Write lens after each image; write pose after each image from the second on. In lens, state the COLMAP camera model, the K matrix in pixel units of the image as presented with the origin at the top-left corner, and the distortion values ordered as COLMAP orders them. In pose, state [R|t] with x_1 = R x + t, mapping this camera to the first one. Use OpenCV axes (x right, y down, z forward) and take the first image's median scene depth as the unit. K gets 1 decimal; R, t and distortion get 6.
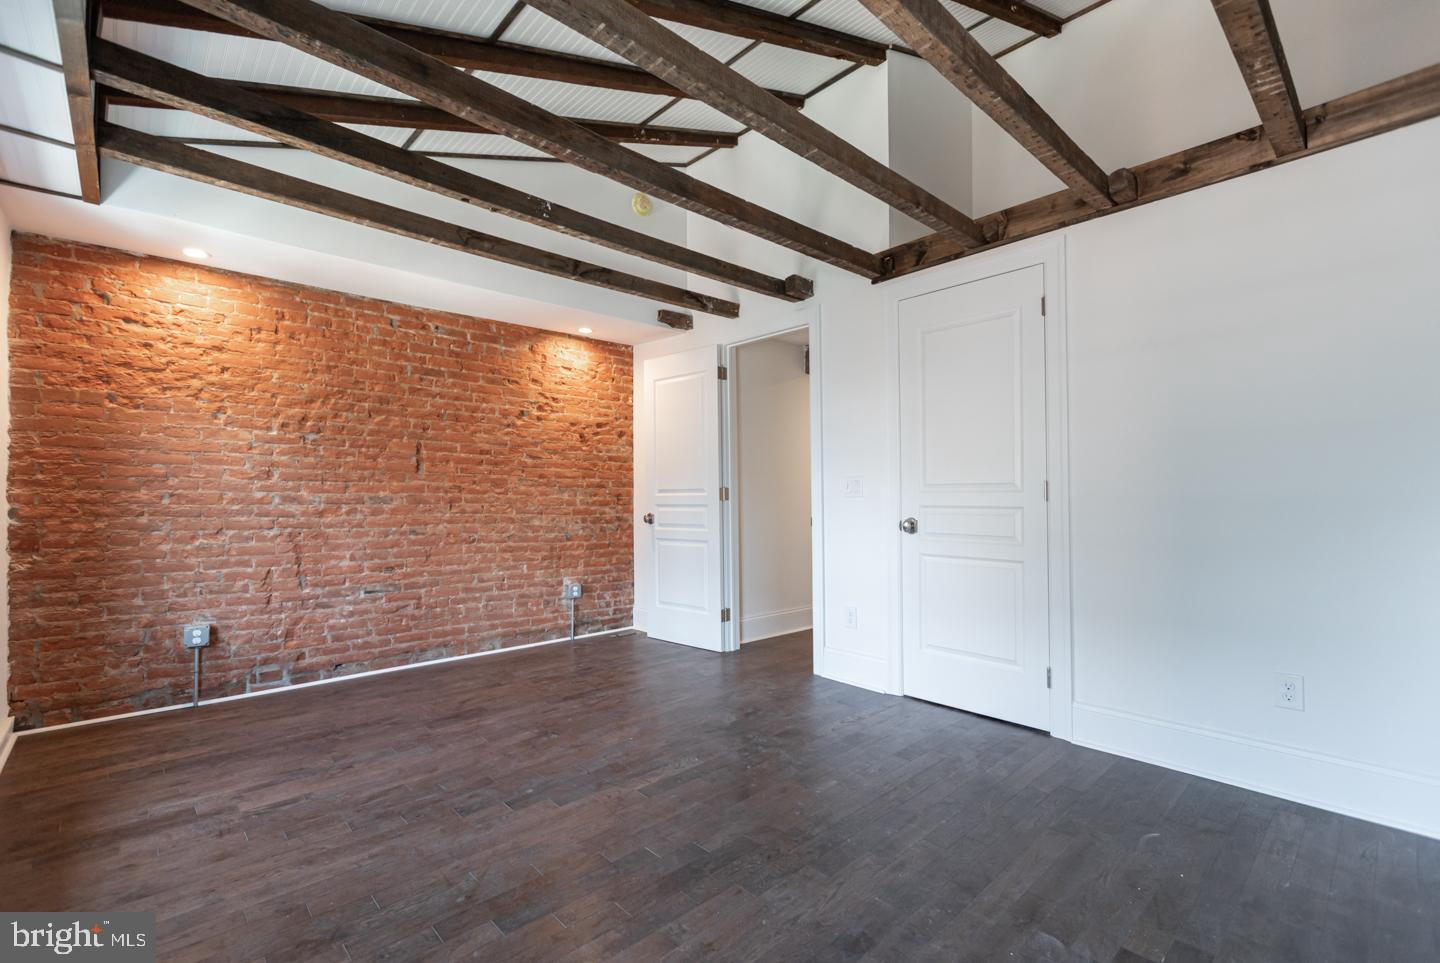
lens RADIAL K [[660.5, 0, 721.1], [0, 660.5, 490.6], [0, 0, 1]] dist [-0.000433, -0.000343]
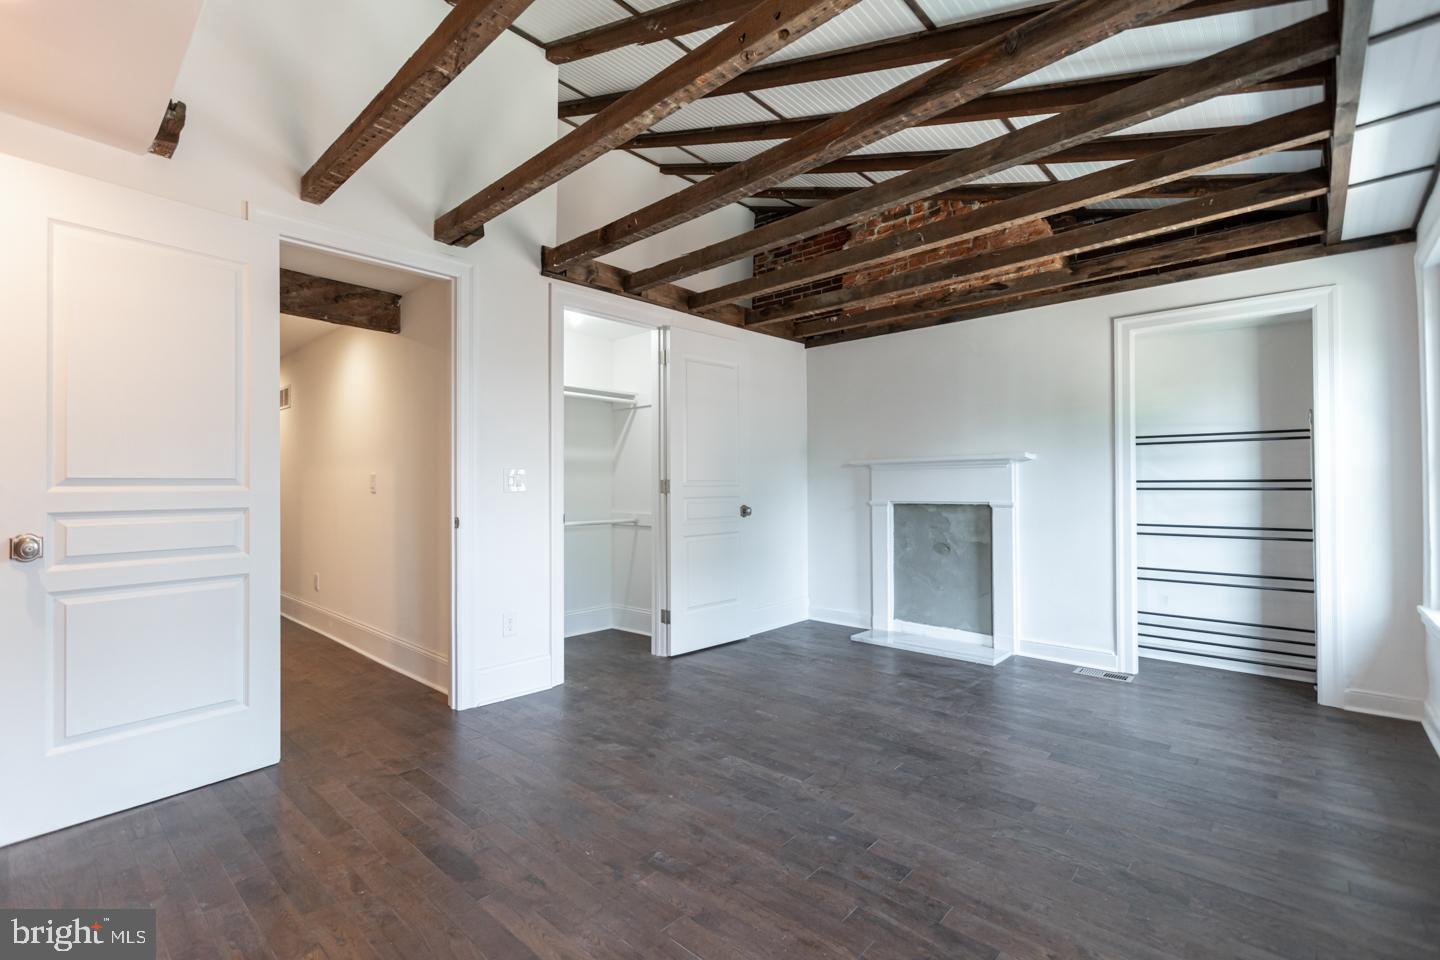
lens RADIAL K [[652.1, 0, 717.6], [0, 652.1, 448.5], [0, 0, 1]] dist [0.003439, 0.000367]
pose [[-0.101900, 0.061318, 0.992903, -0.740175], [0.000731, 0.998103, -0.061564, 0.006558], [-0.994794, -0.005548, -0.101751, 0.806042]]
